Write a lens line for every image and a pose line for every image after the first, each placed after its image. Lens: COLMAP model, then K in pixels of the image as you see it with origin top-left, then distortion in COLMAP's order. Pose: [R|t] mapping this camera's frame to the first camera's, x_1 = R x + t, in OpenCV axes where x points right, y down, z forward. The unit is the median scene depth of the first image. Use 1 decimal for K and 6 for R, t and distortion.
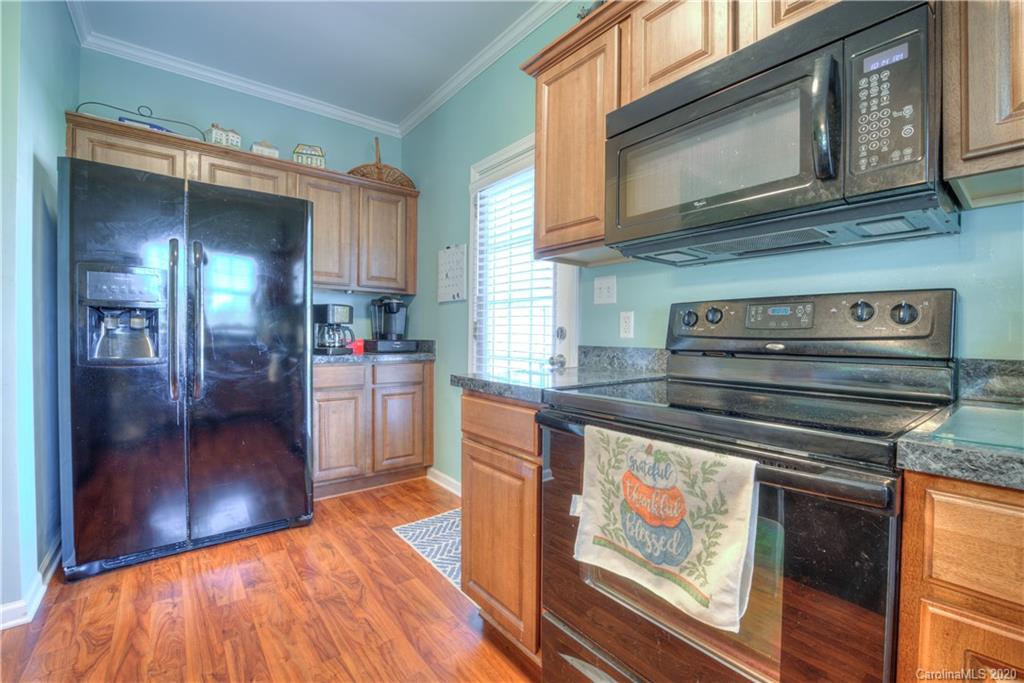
lens RADIAL K [[436.8, 0, 551.3], [0, 436.8, 341.8], [0, 0, 1]] dist [-0.024102, 0.000195]
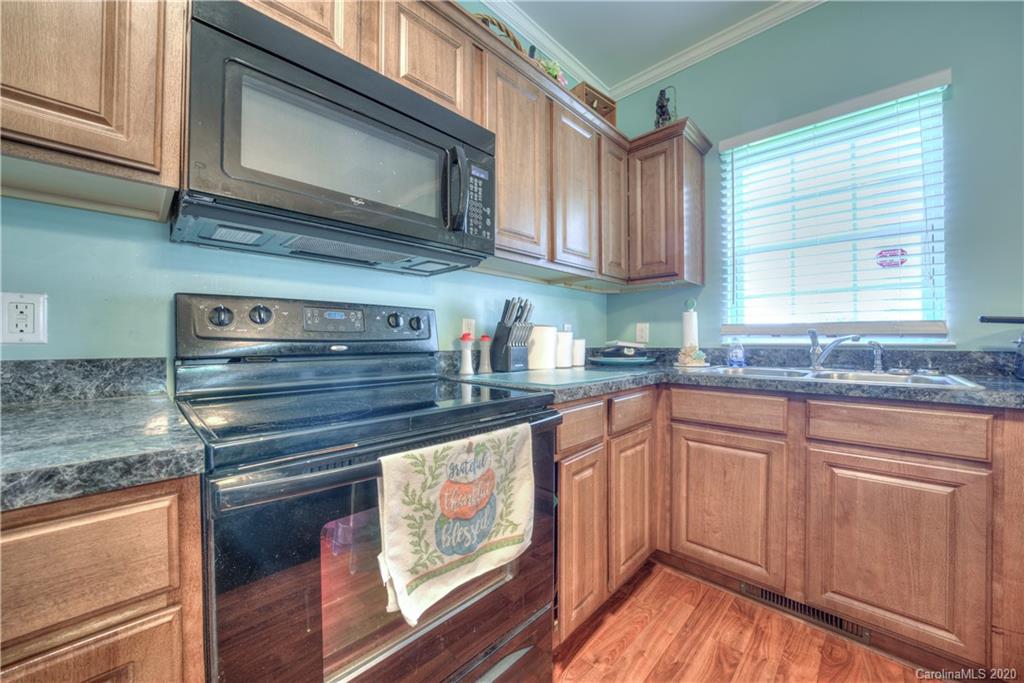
lens RADIAL K [[374.5, 0, 516.7], [0, 374.5, 341.3], [0, 0, 1]] dist [-0.020798, 0.000391]
pose [[-0.077892, -0.013658, 0.996868, -0.597428], [0.011956, 0.999821, 0.014633, -0.018749], [-0.996890, 0.013058, -0.077715, 0.836890]]
